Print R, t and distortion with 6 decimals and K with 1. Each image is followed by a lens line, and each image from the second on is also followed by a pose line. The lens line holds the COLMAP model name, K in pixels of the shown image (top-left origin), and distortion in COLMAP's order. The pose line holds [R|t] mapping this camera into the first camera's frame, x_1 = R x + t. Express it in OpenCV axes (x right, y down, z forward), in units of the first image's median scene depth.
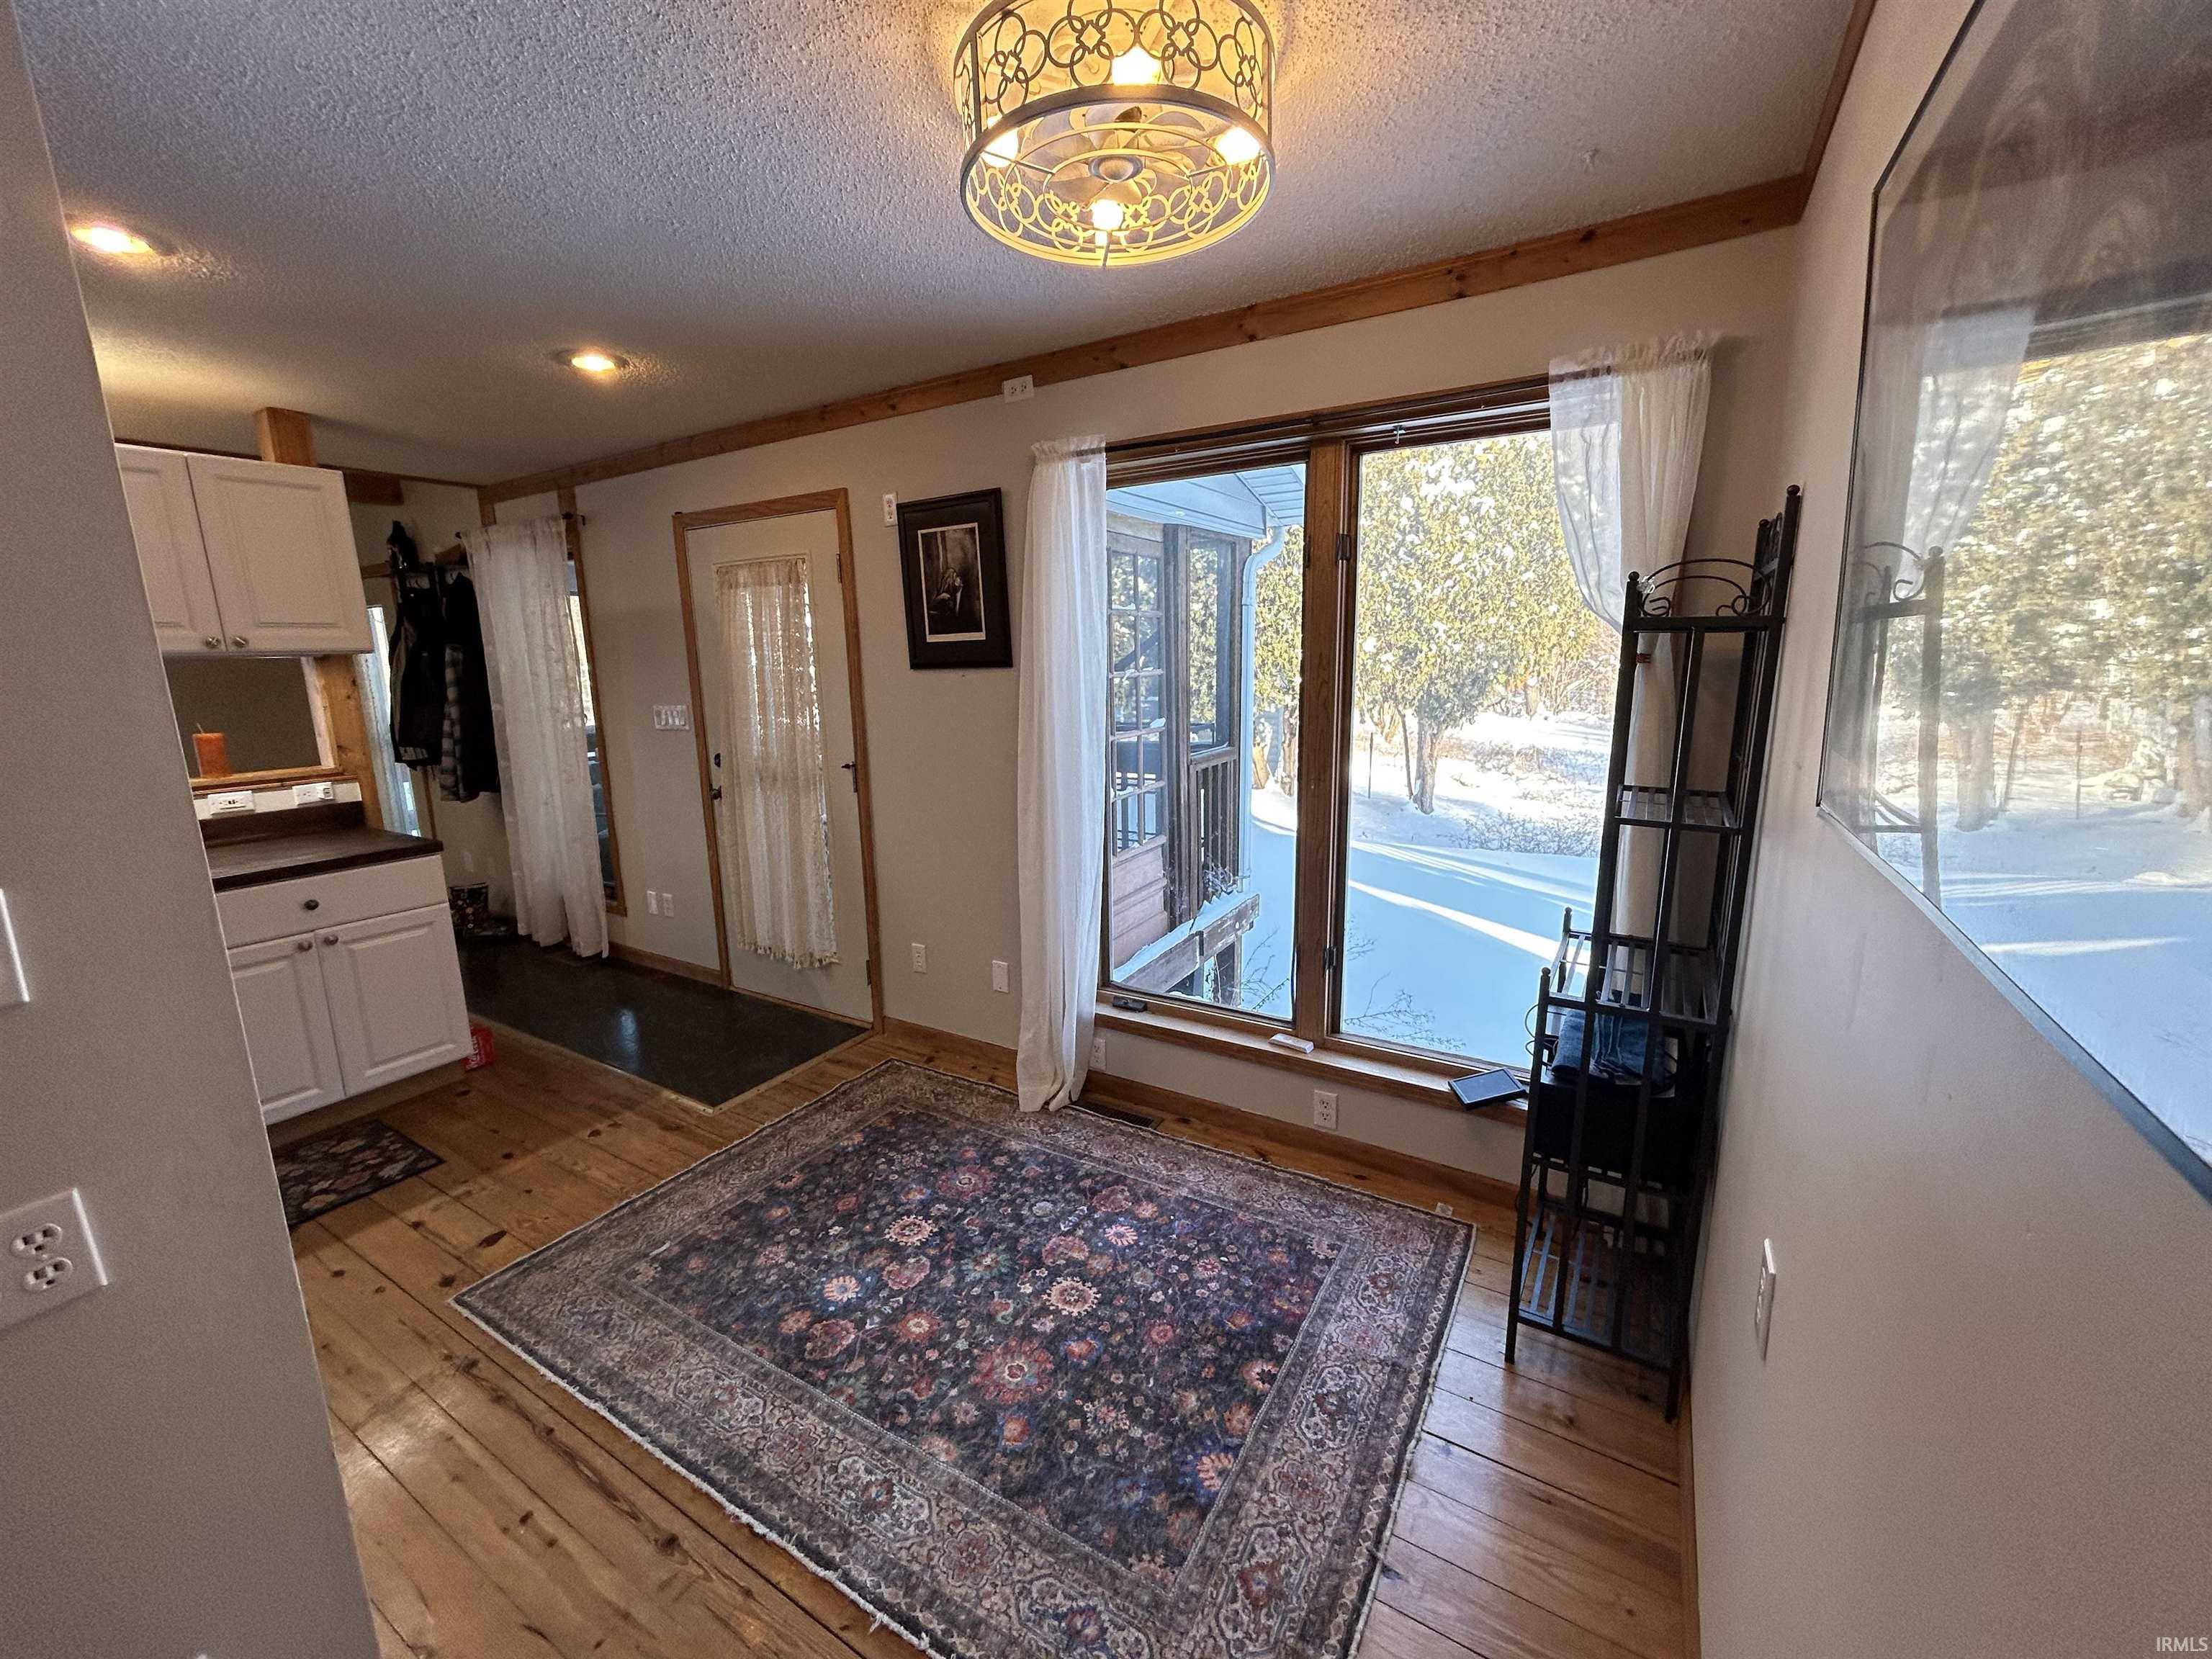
lens RADIAL K [[878.2, 0, 1106.0], [0, 878.2, 829.5], [0, 0, 1]] dist [-0.003038, -0.000081]
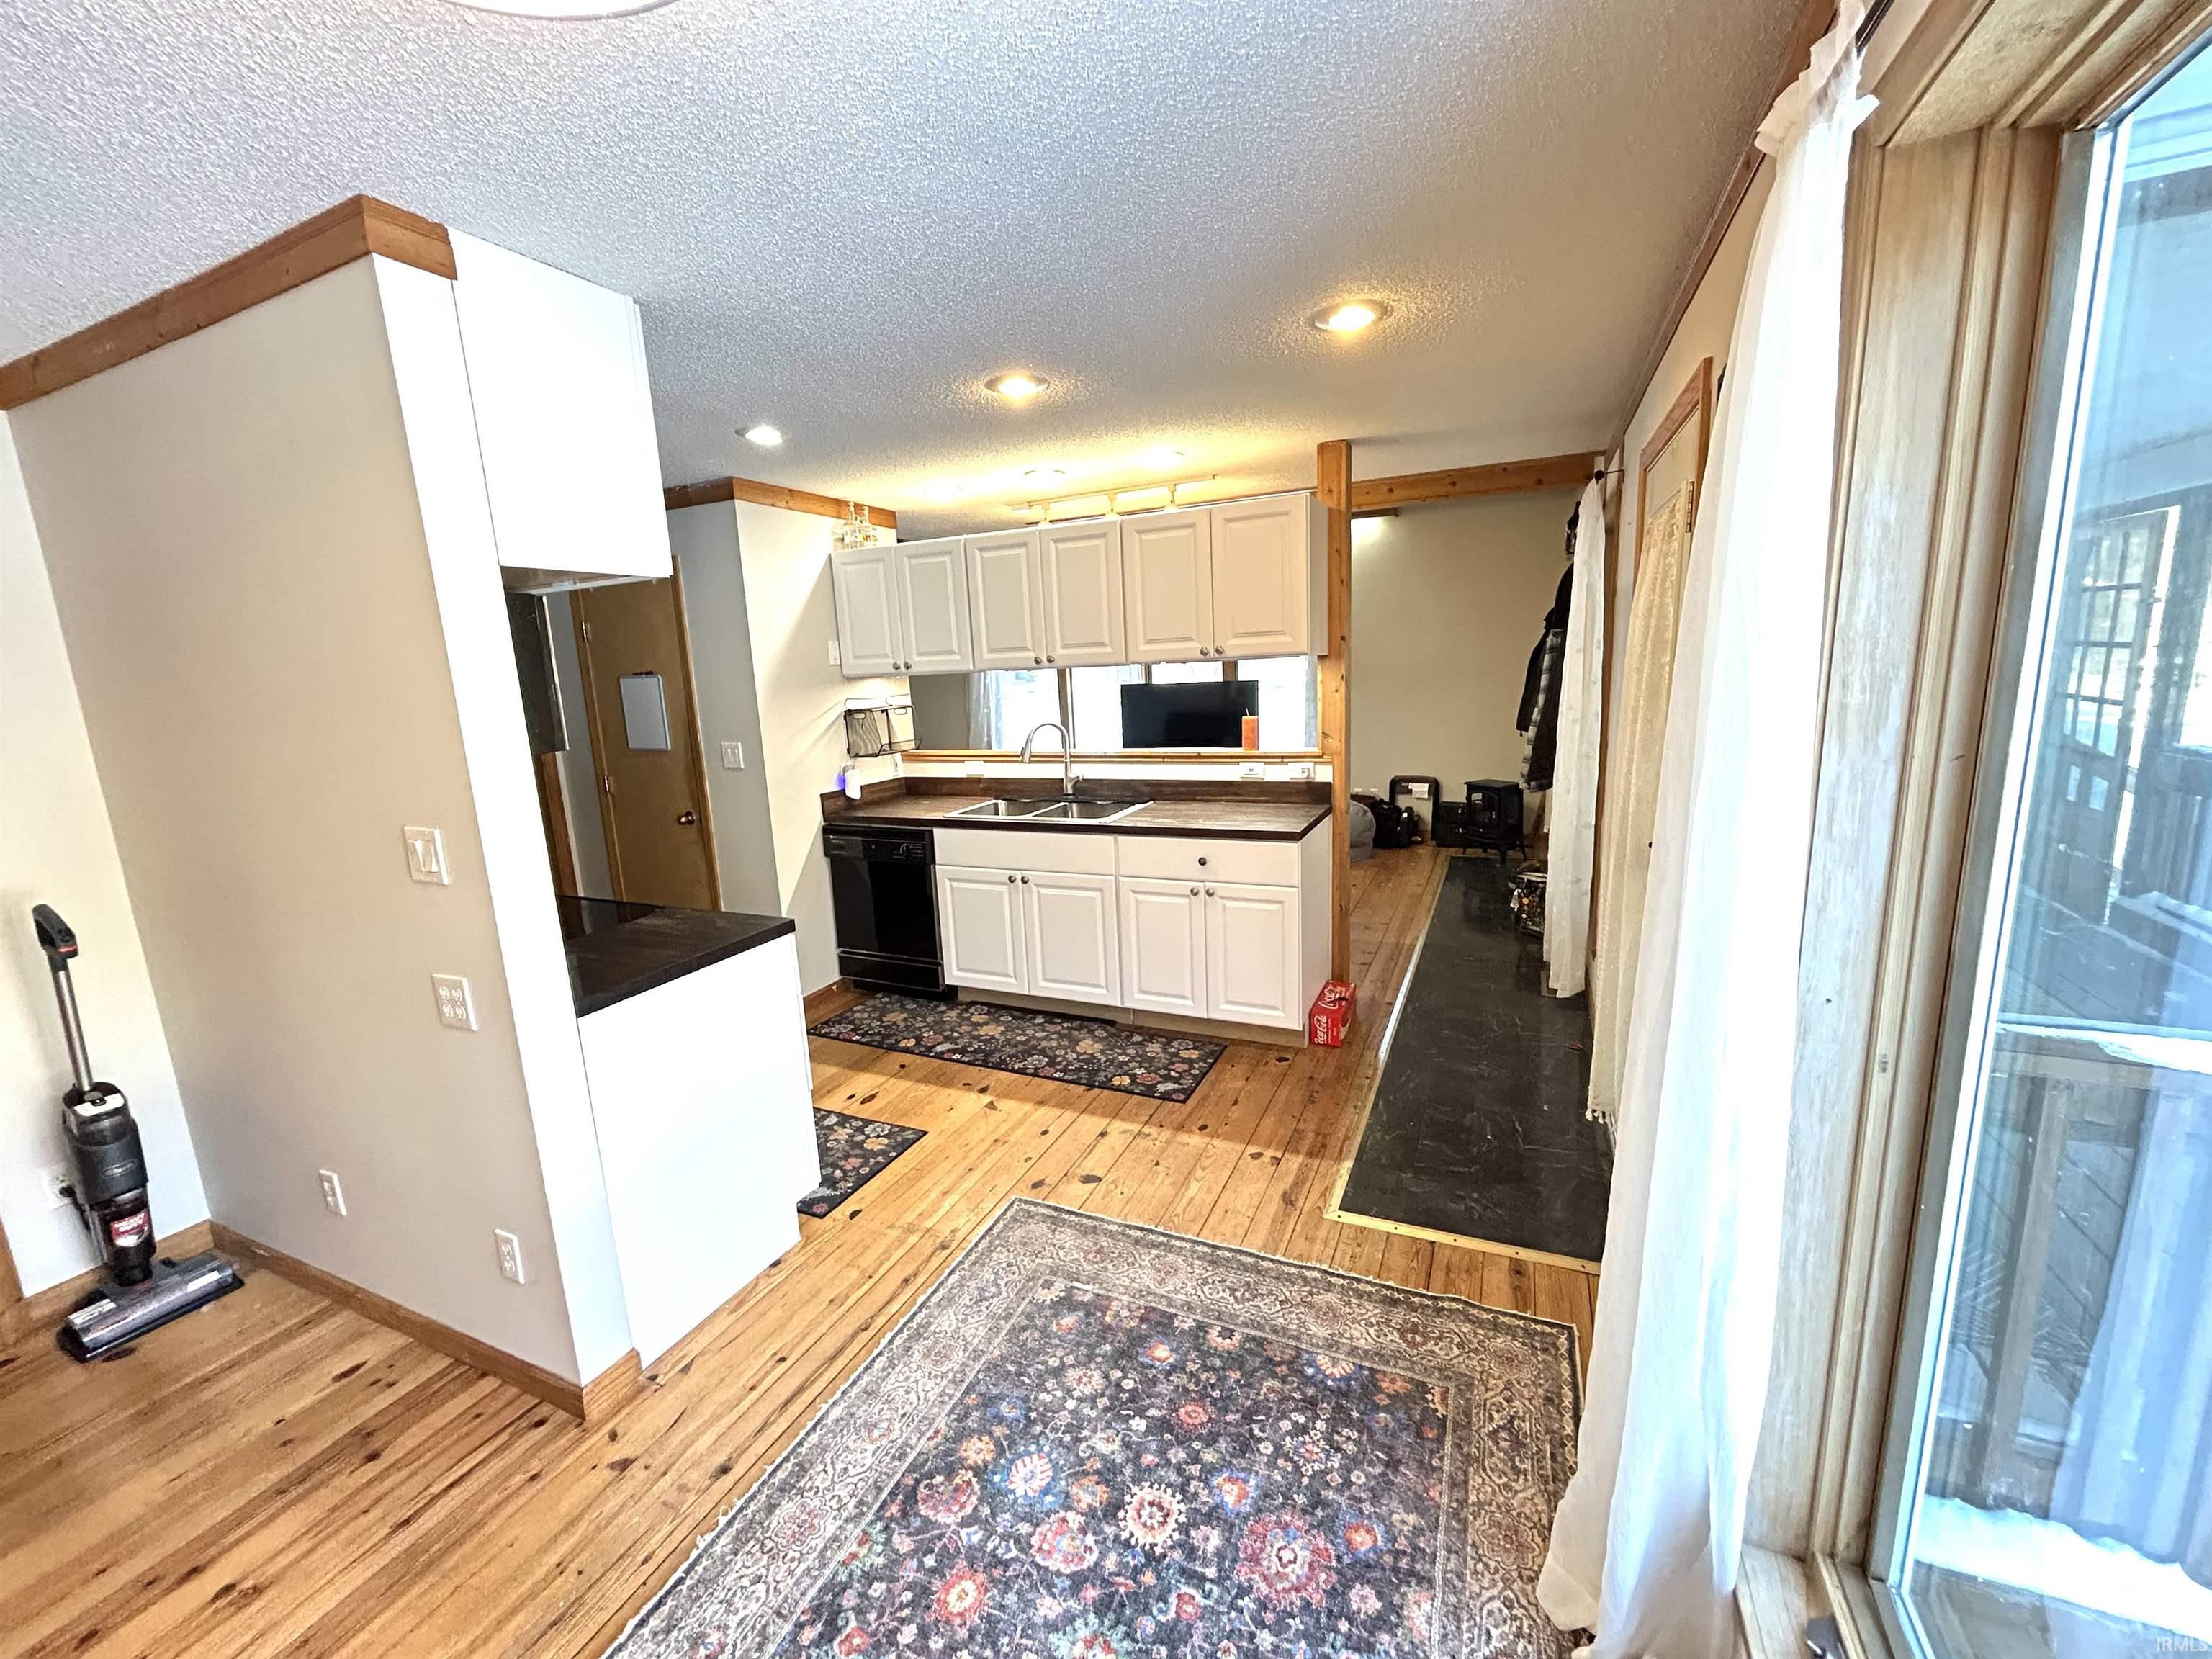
lens RADIAL K [[890.6, 0, 1106.0], [0, 890.6, 829.5], [0, 0, 1]] dist [0.000269, 0.000281]
pose [[0.120707, 0.199651, -0.972404, 0.318794], [-0.149744, 0.972019, 0.180984, -0.177325], [0.981329, 0.123766, 0.147226, 0.716591]]
